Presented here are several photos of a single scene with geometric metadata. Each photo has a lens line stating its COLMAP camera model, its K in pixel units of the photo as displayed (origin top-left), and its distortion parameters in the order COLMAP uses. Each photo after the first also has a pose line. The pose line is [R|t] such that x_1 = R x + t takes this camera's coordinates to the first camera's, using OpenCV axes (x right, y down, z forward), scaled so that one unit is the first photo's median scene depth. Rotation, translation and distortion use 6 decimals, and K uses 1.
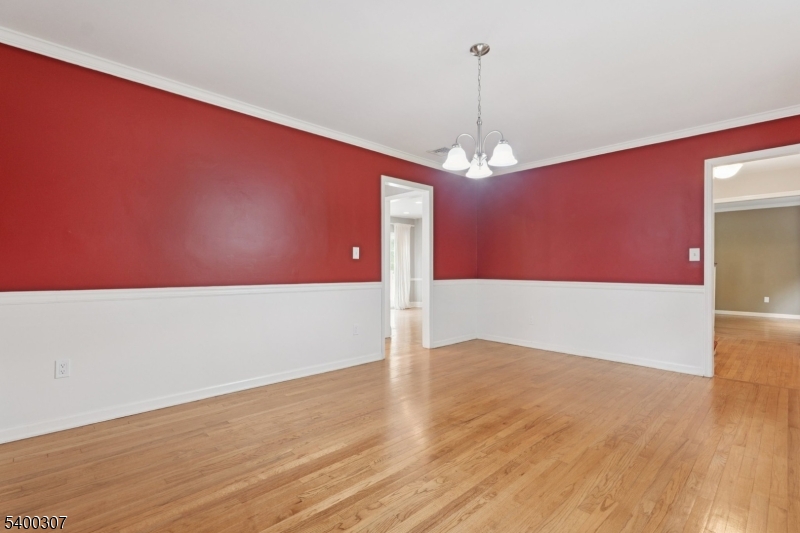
lens RADIAL K [[373.2, 0, 401.3], [0, 373.2, 267.7], [0, 0, 1]] dist [0.003790, 0.000411]
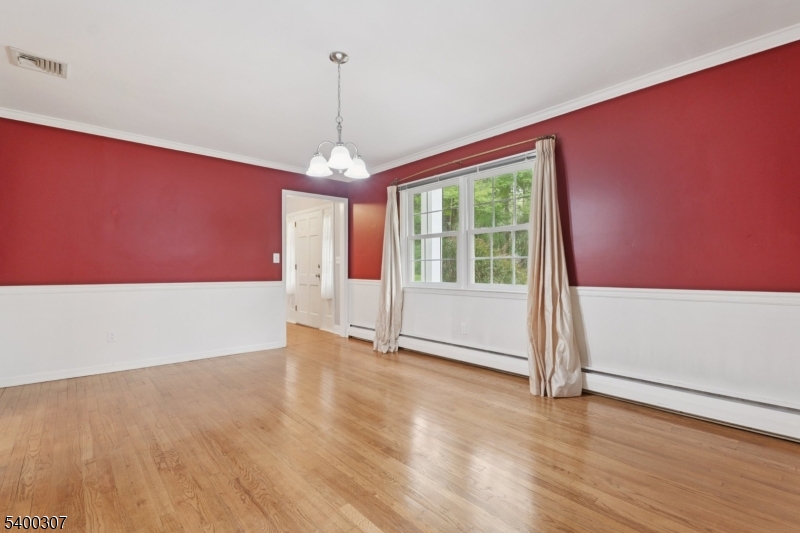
lens RADIAL K [[373.2, 0, 400.5], [0, 373.2, 268.3], [0, 0, 1]] dist [0.003790, 0.000411]
pose [[0.039076, 0.004145, 0.999228, -0.659406], [0.002040, 0.999989, -0.004228, 0.009614], [-0.999234, 0.002204, 0.039067, 0.648068]]
